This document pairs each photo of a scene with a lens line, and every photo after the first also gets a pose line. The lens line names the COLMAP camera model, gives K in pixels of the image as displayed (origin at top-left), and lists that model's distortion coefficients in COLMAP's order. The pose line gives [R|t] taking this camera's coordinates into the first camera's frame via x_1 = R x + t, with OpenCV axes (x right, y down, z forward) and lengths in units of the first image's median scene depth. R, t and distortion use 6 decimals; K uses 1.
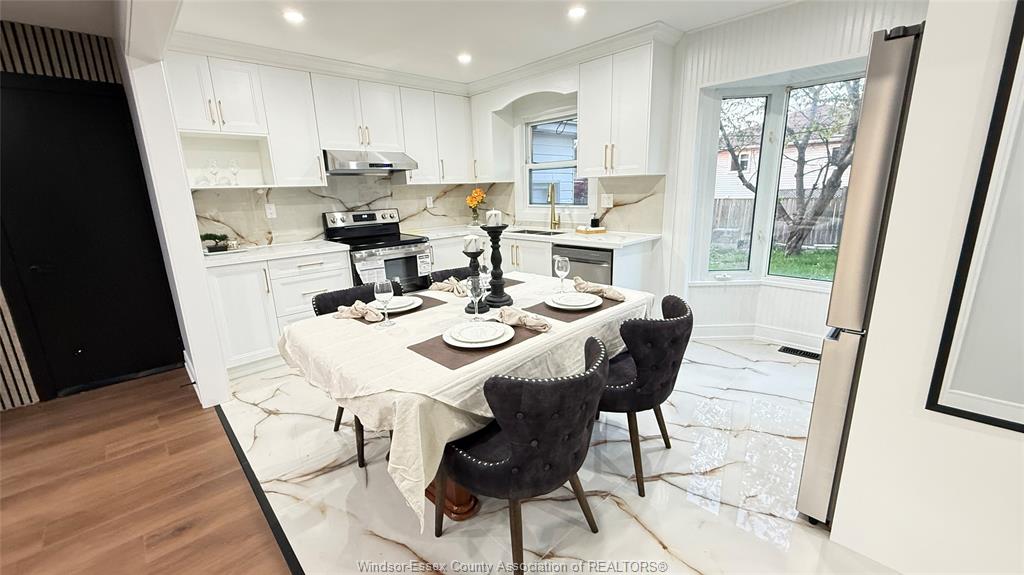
lens RADIAL K [[406.2, 0, 512.9], [0, 406.2, 285.2], [0, 0, 1]] dist [-0.001697, -0.000021]
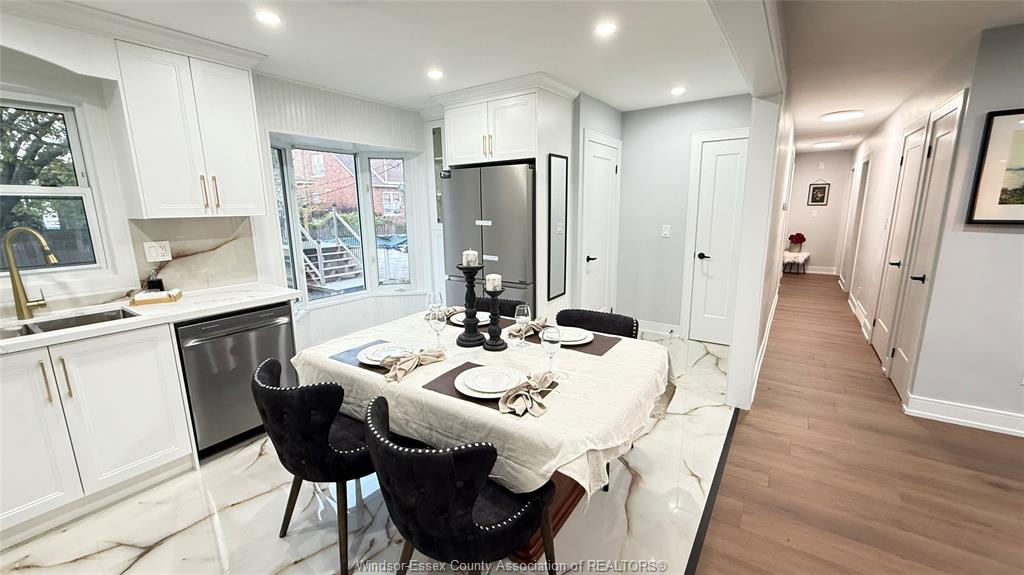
lens RADIAL K [[406.2, 0, 516.5], [0, 406.2, 287.5], [0, 0, 1]] dist [-0.001697, -0.000021]
pose [[-0.191506, -0.155171, 0.969148, -0.589353], [0.250319, 0.947048, 0.201096, -0.148034], [-0.949034, 0.281107, -0.142523, 0.585920]]
